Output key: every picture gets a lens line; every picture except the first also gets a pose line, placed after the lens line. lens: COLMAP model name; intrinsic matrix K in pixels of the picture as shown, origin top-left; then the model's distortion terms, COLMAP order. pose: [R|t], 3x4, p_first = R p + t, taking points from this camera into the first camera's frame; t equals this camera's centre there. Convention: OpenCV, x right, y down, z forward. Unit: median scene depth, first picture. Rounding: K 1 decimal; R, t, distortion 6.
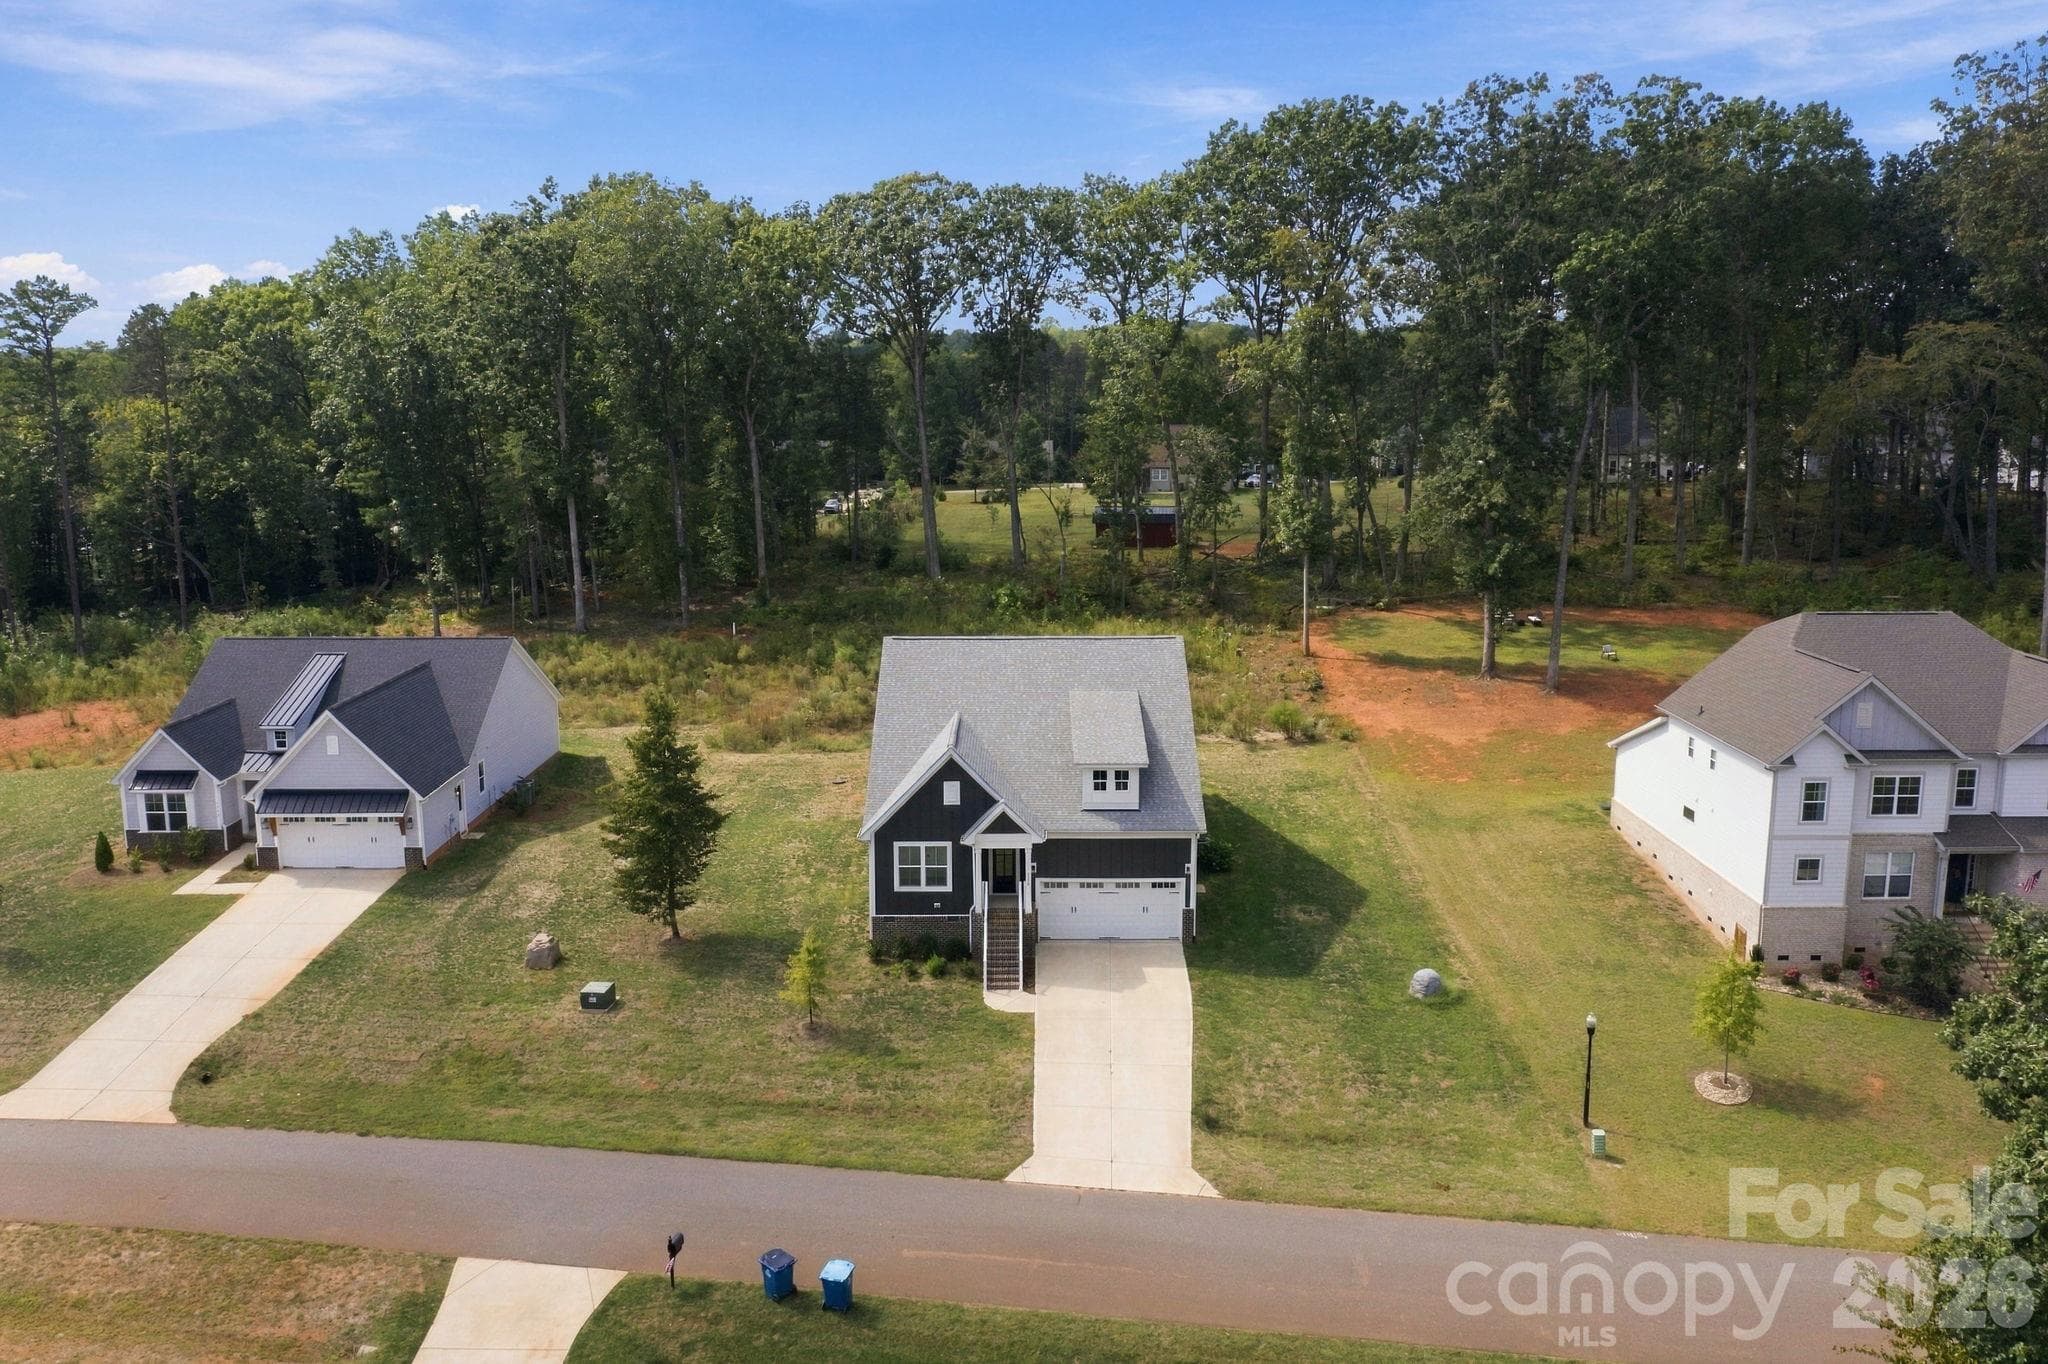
lens RADIAL K [[1624.2, 0, 1022.2], [0, 1624.2, 657.4], [0, 0, 1]] dist [-0.018177, 0.009718]
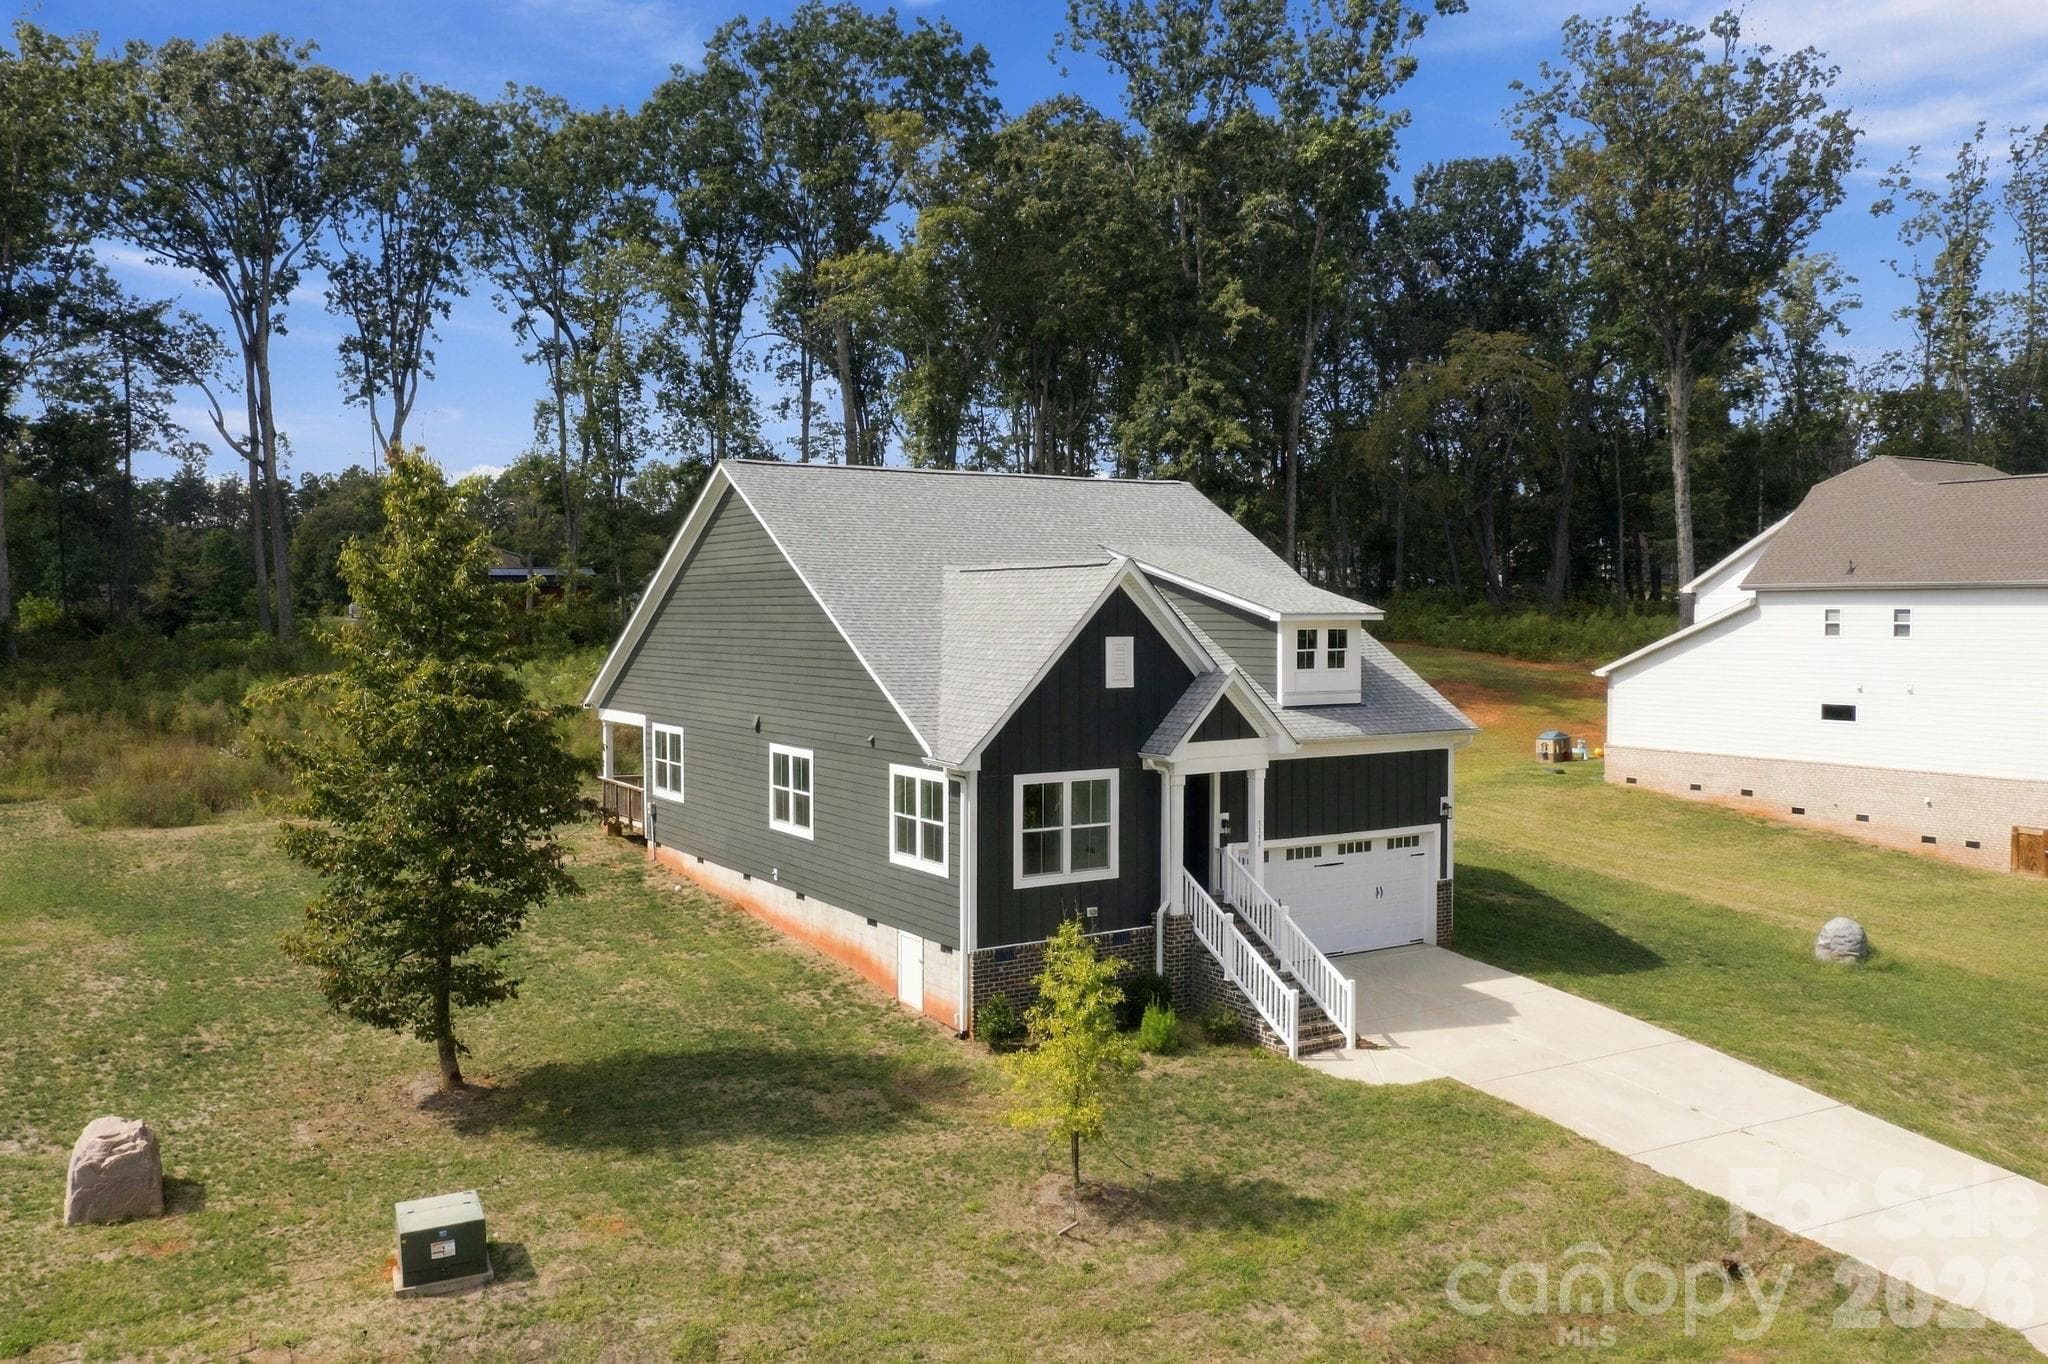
lens RADIAL K [[1624.2, 0, 1022.2], [0, 1624.2, 657.4], [0, 0, 1]] dist [-0.018177, 0.009718]
pose [[0.846556, -0.012797, 0.532145, -0.315807], [0.089701, 0.988844, -0.118919, 0.134713], [-0.524687, 0.148405, 0.838260, 0.612911]]
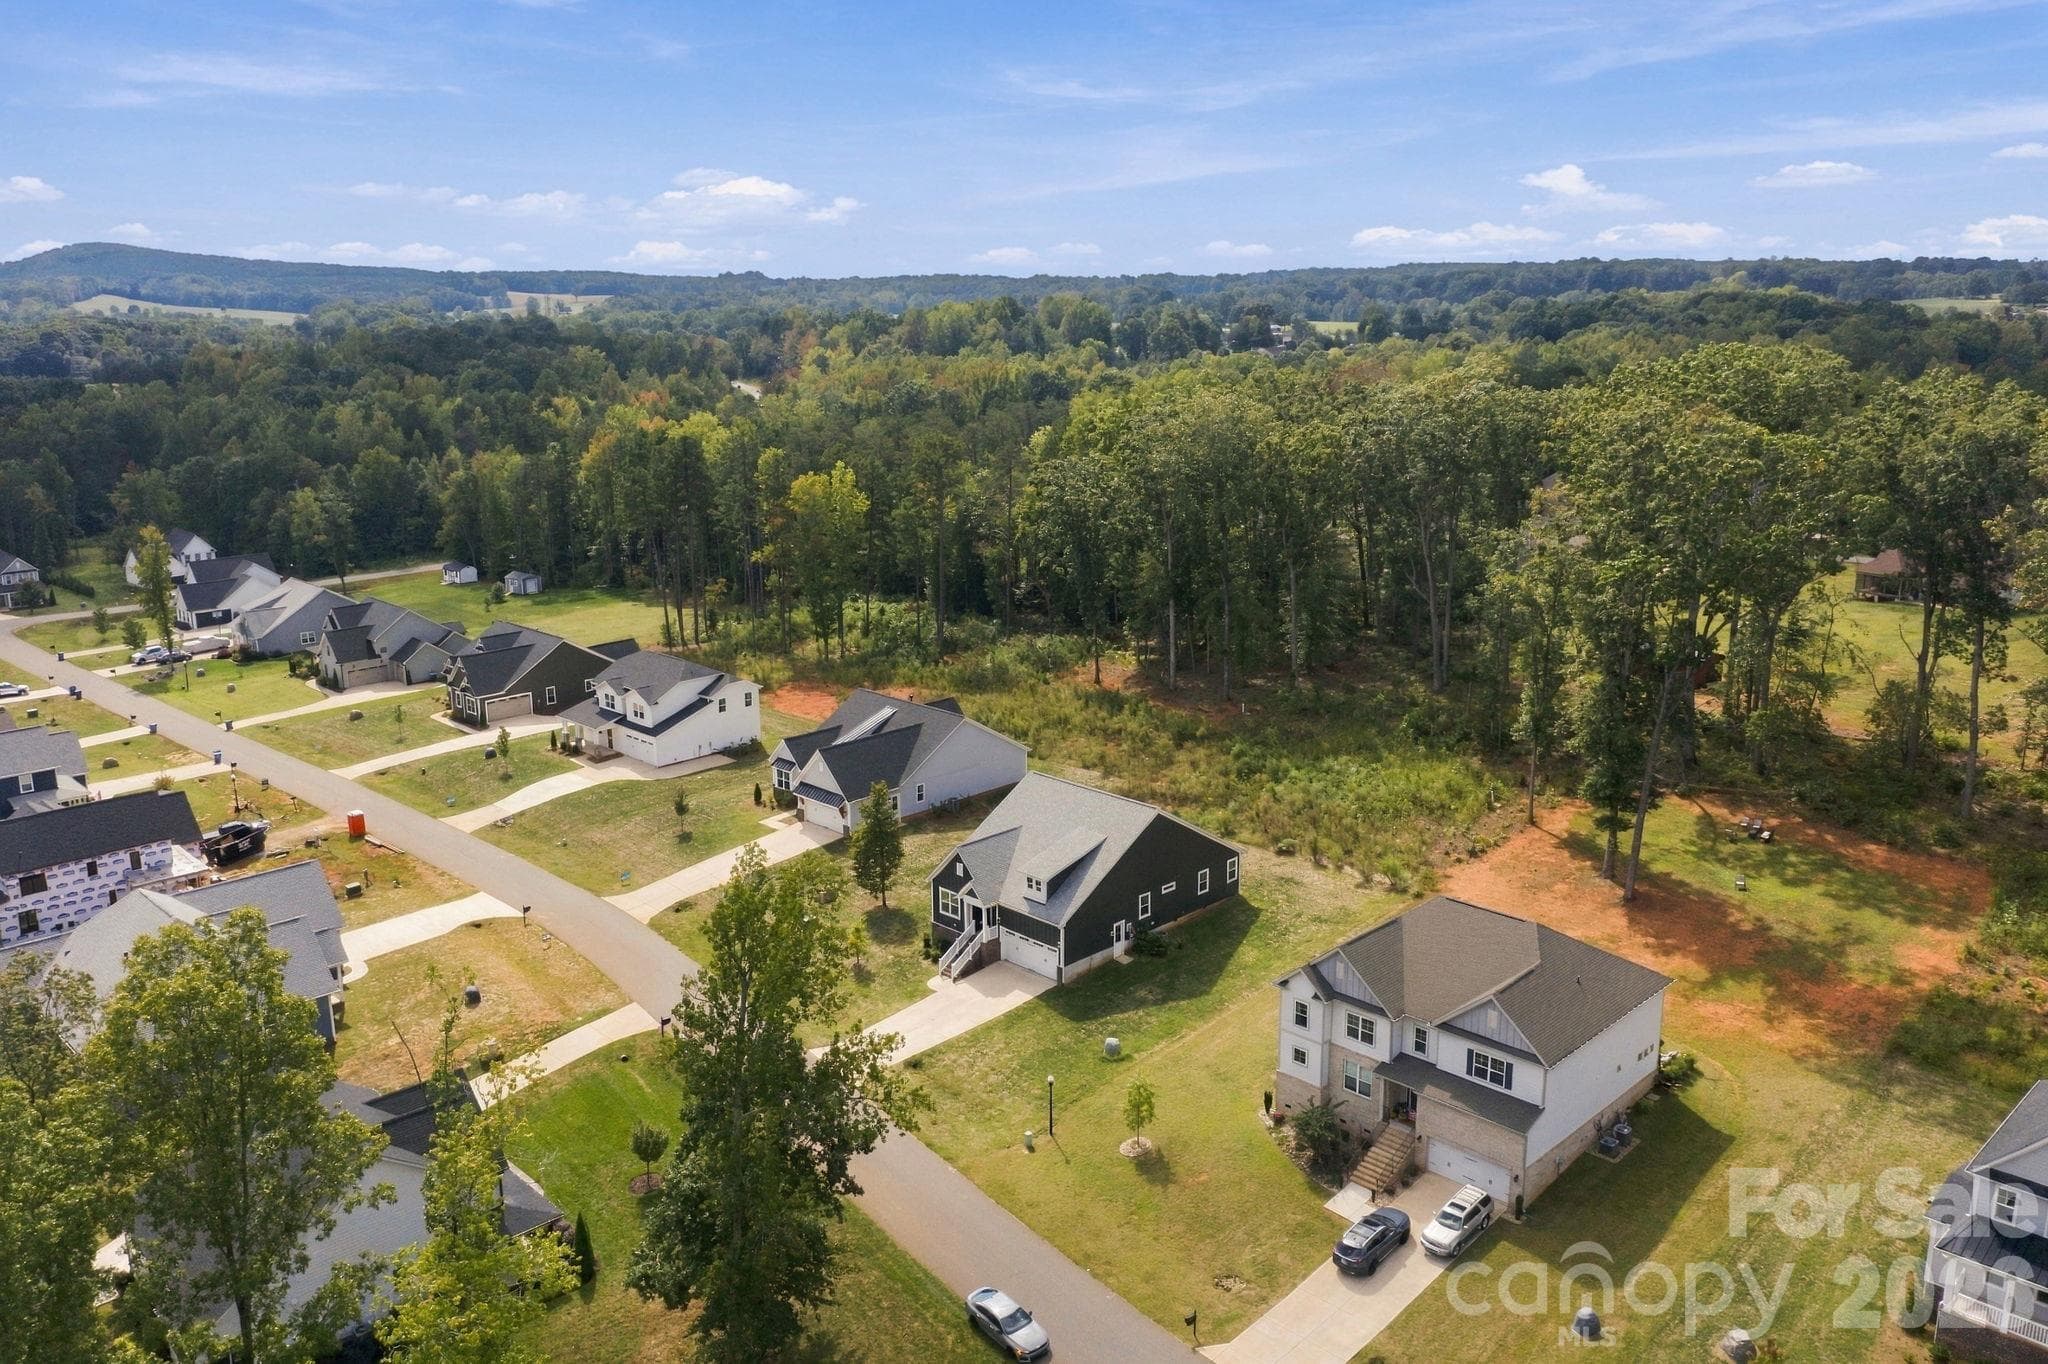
lens RADIAL K [[1624.2, 0, 1022.2], [0, 1624.2, 657.4], [0, 0, 1]] dist [-0.018177, 0.009718]
pose [[0.703317, 0.159785, -0.692686, 1.256719], [-0.116352, 0.987146, 0.109571, -0.368935], [0.701290, 0.003532, 0.712868, -0.285562]]
